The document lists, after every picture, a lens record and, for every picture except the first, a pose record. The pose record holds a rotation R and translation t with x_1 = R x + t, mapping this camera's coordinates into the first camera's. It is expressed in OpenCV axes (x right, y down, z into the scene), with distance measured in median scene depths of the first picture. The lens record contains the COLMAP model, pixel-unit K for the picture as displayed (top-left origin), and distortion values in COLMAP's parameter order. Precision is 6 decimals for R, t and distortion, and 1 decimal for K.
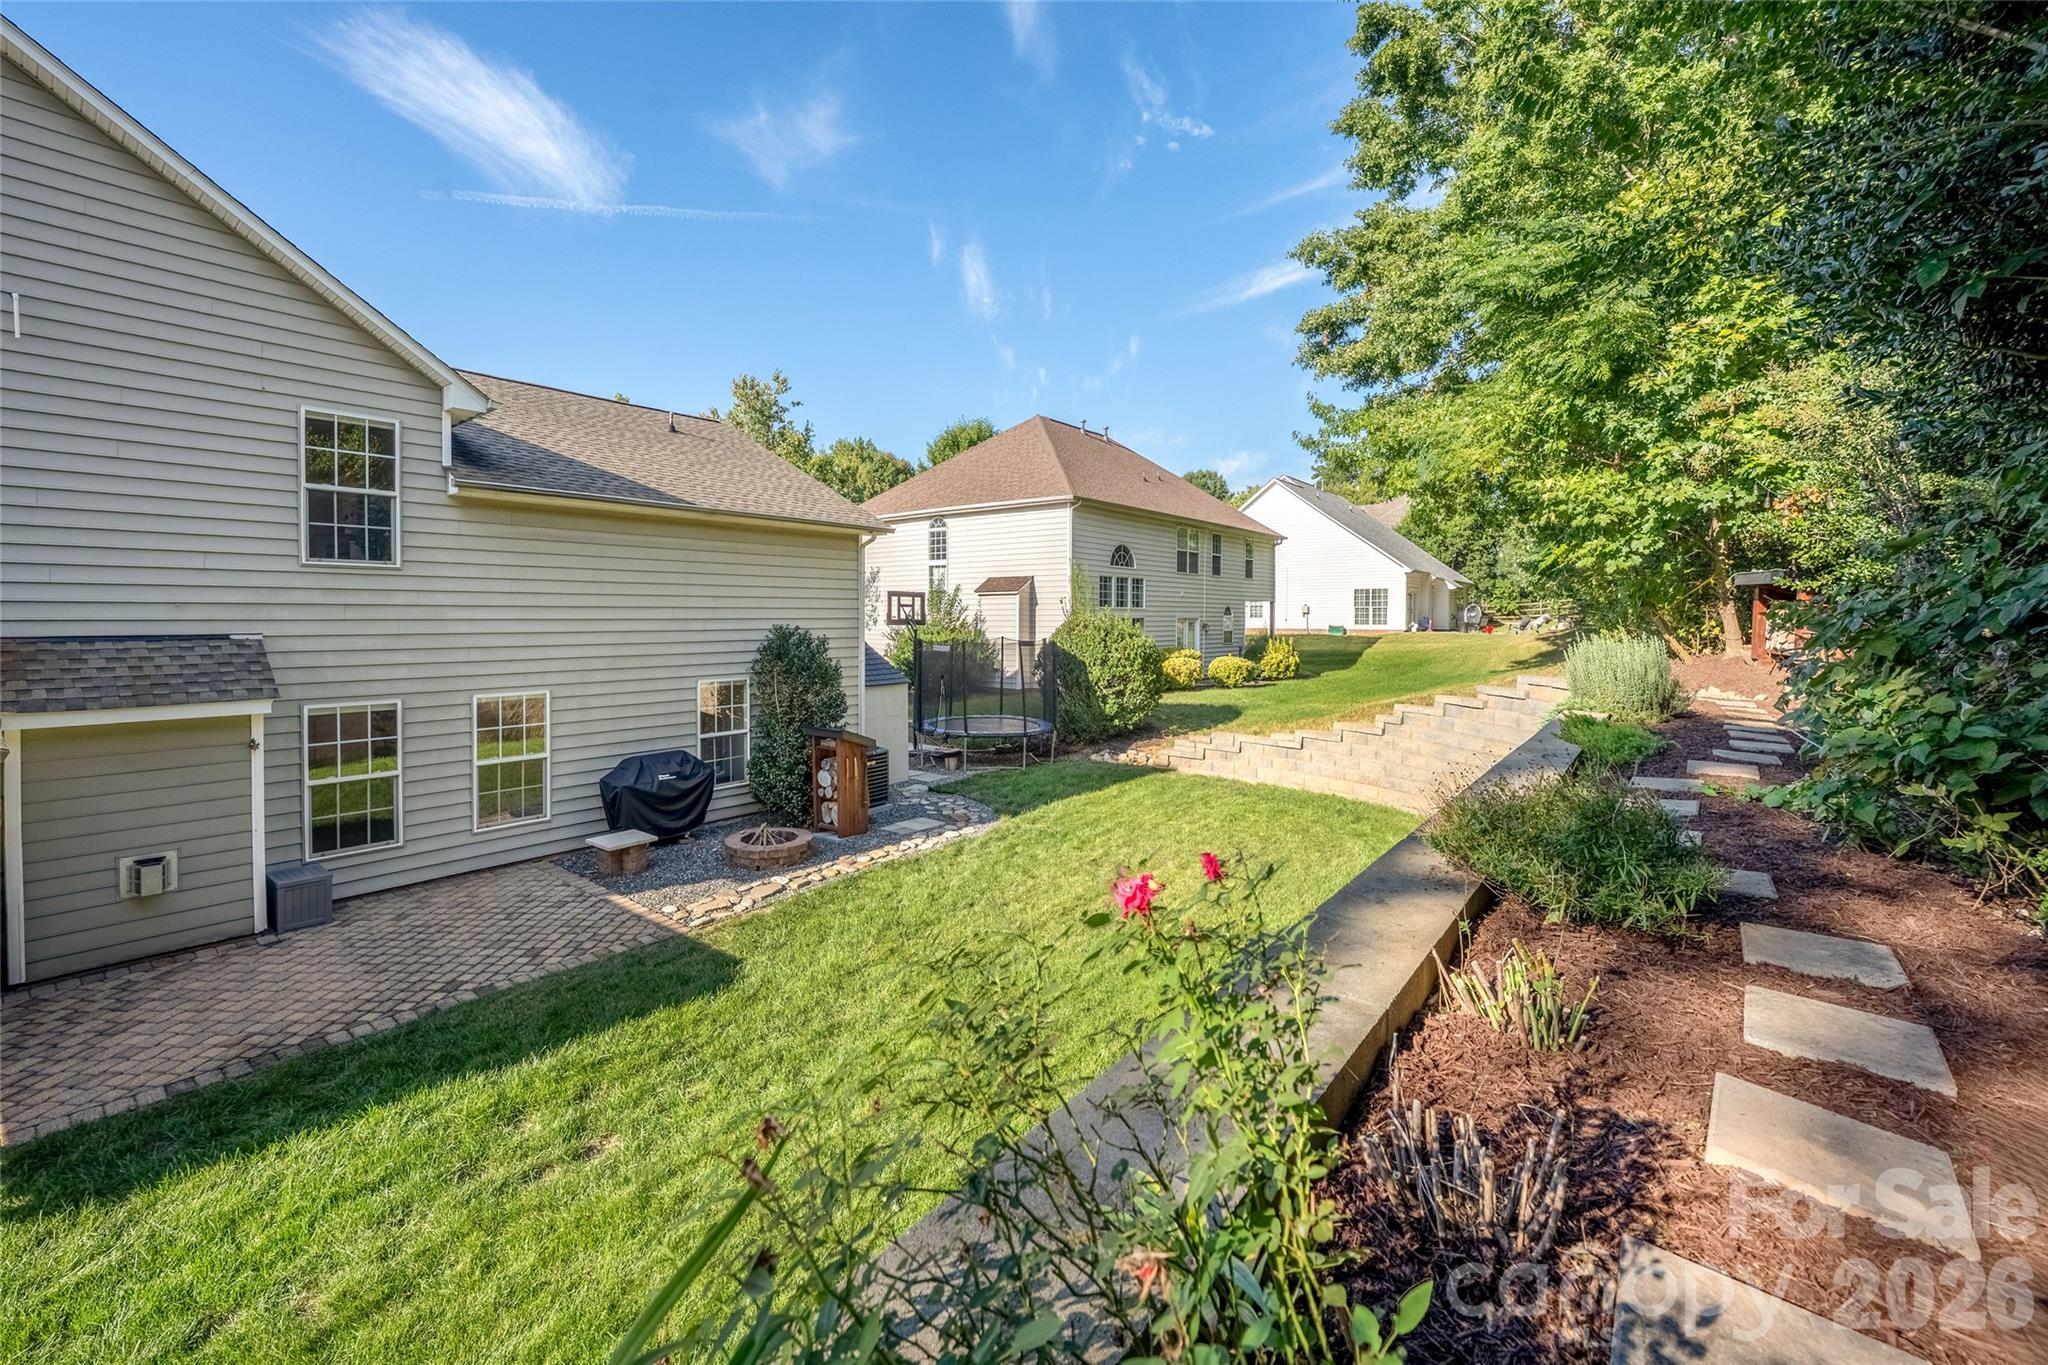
lens RADIAL K [[829.4, 0, 1023.8], [0, 829.4, 625.2], [0, 0, 1]] dist [-0.007131, 0.000089]
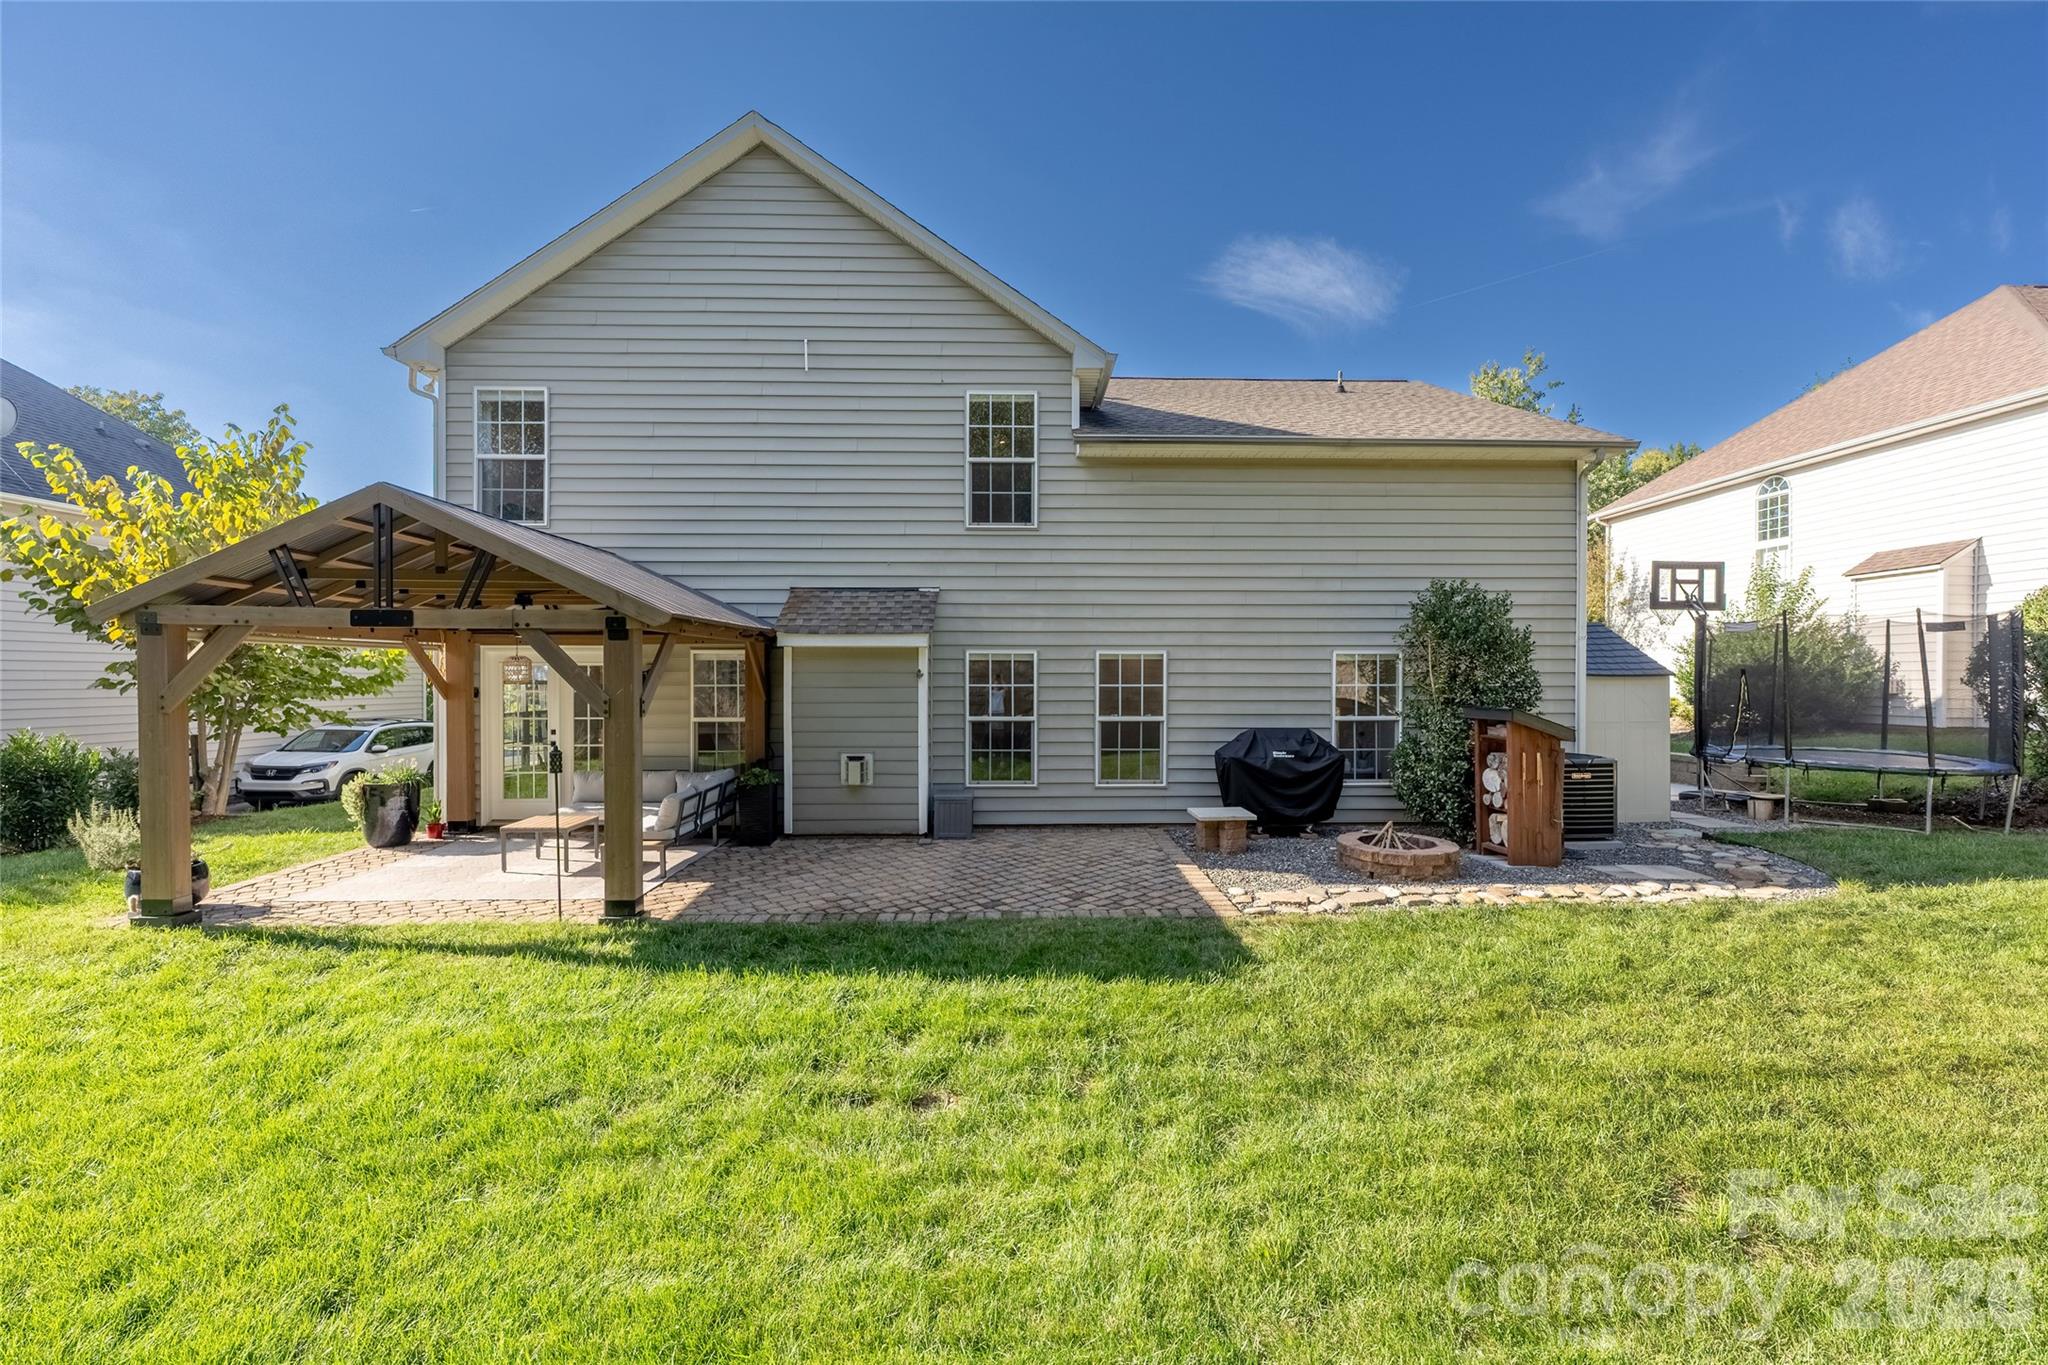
lens RADIAL K [[819.5, 0, 1032.5], [0, 819.5, 684.4], [0, 0, 1]] dist [-0.002960, -0.000087]
pose [[0.644316, 0.003713, -0.764750, 0.048880], [-0.004996, 0.999987, 0.000646, 0.113563], [0.764743, 0.003404, 0.644326, 0.263420]]
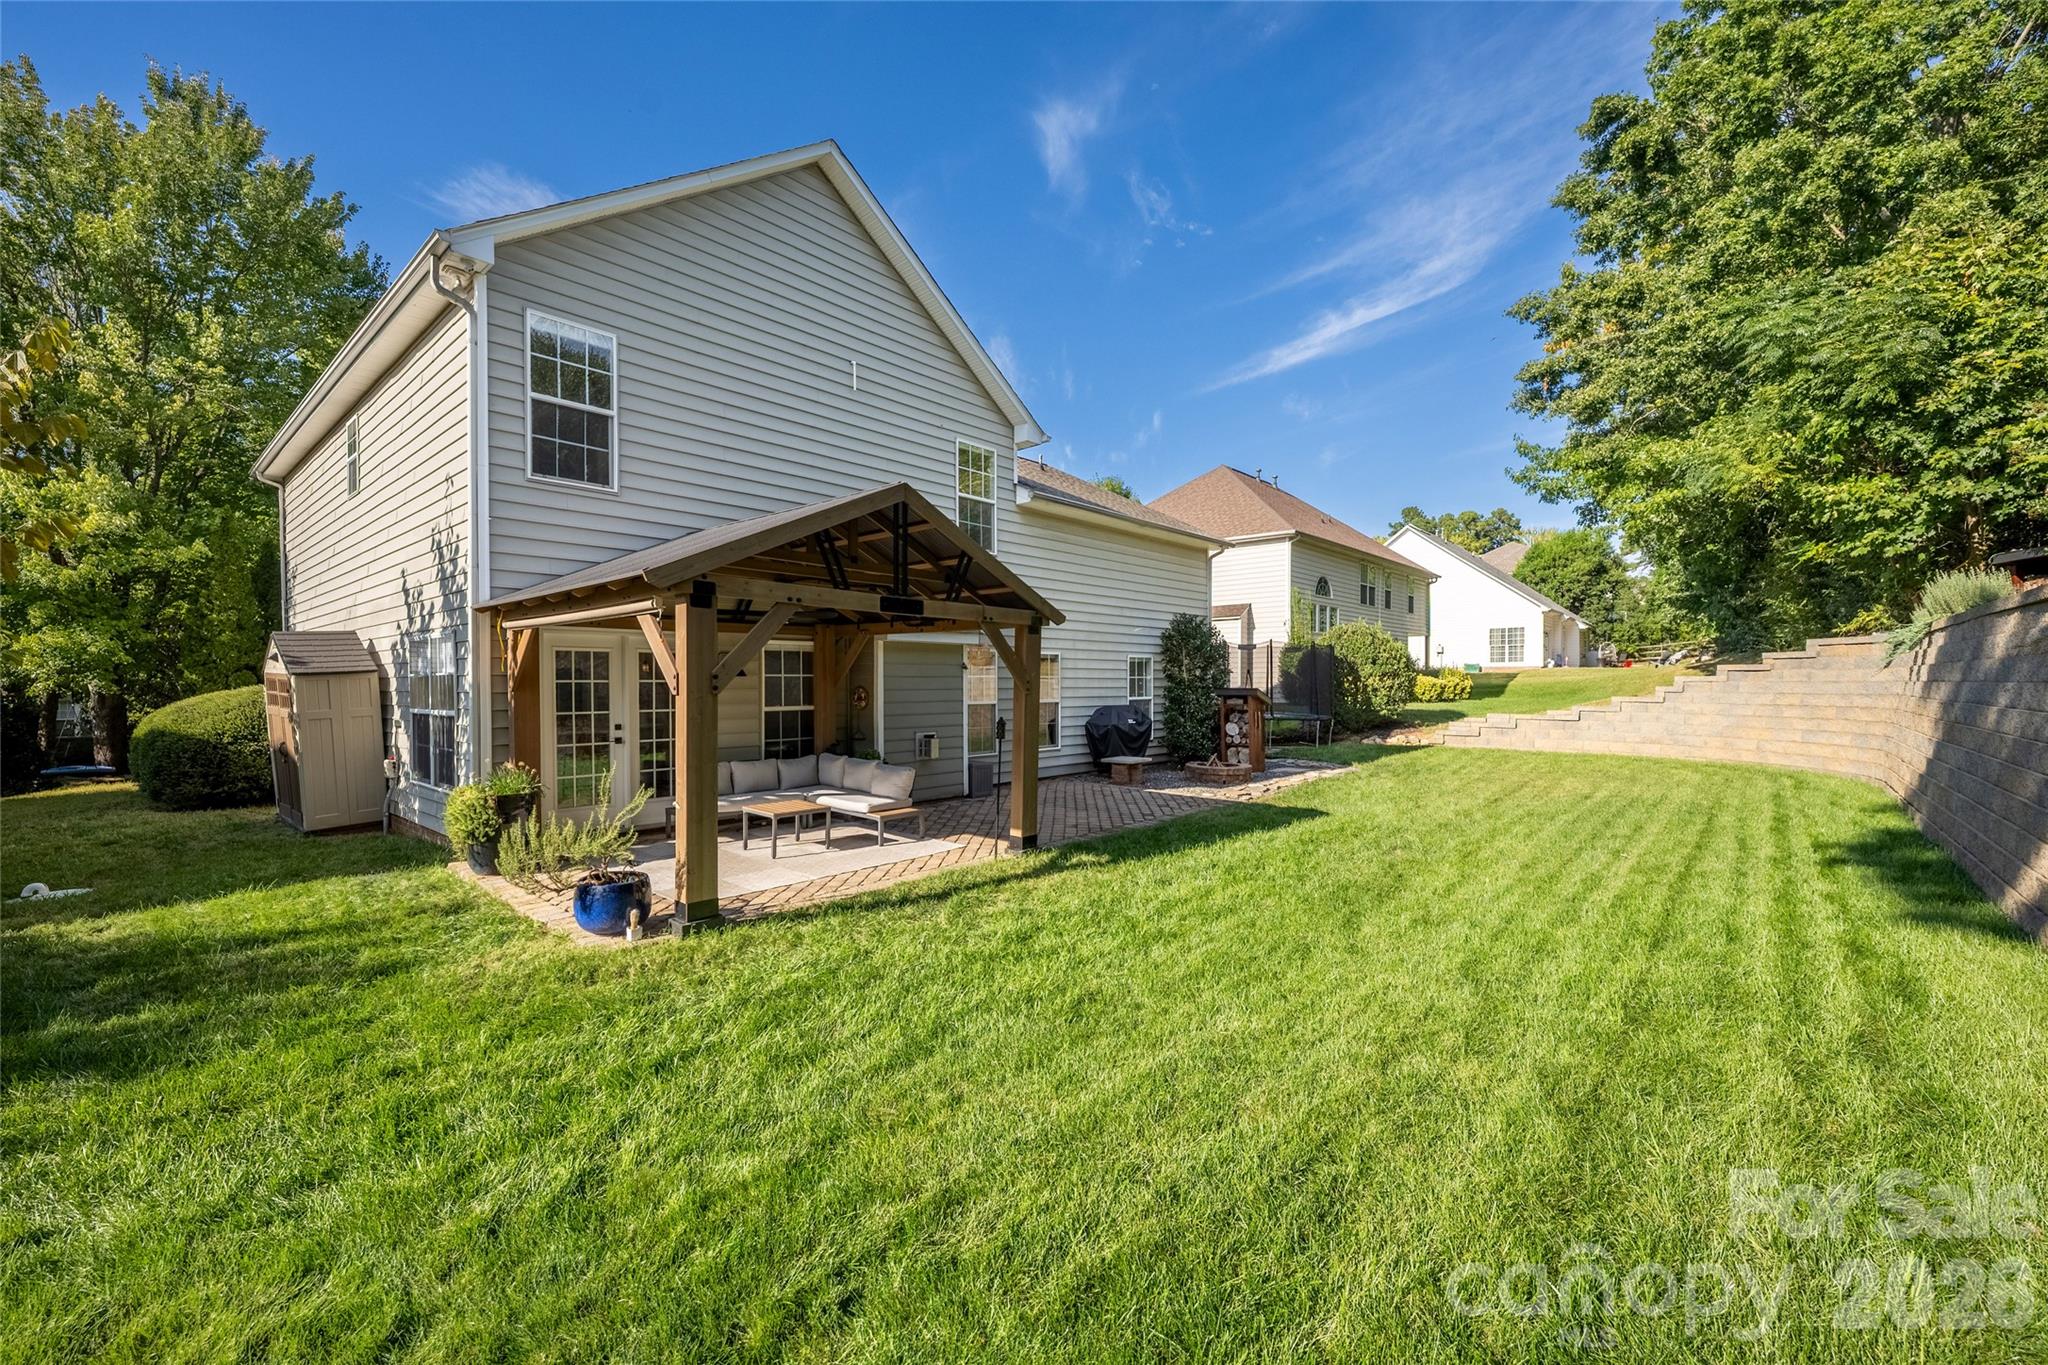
lens RADIAL K [[819.5, 0, 1032.5], [0, 819.5, 684.4], [0, 0, 1]] dist [-0.002960, -0.000087]
pose [[0.998293, -0.003974, -0.058272, -0.522044], [0.003662, 0.999978, -0.005452, 0.133430], [0.058293, 0.005229, 0.998286, -0.318108]]
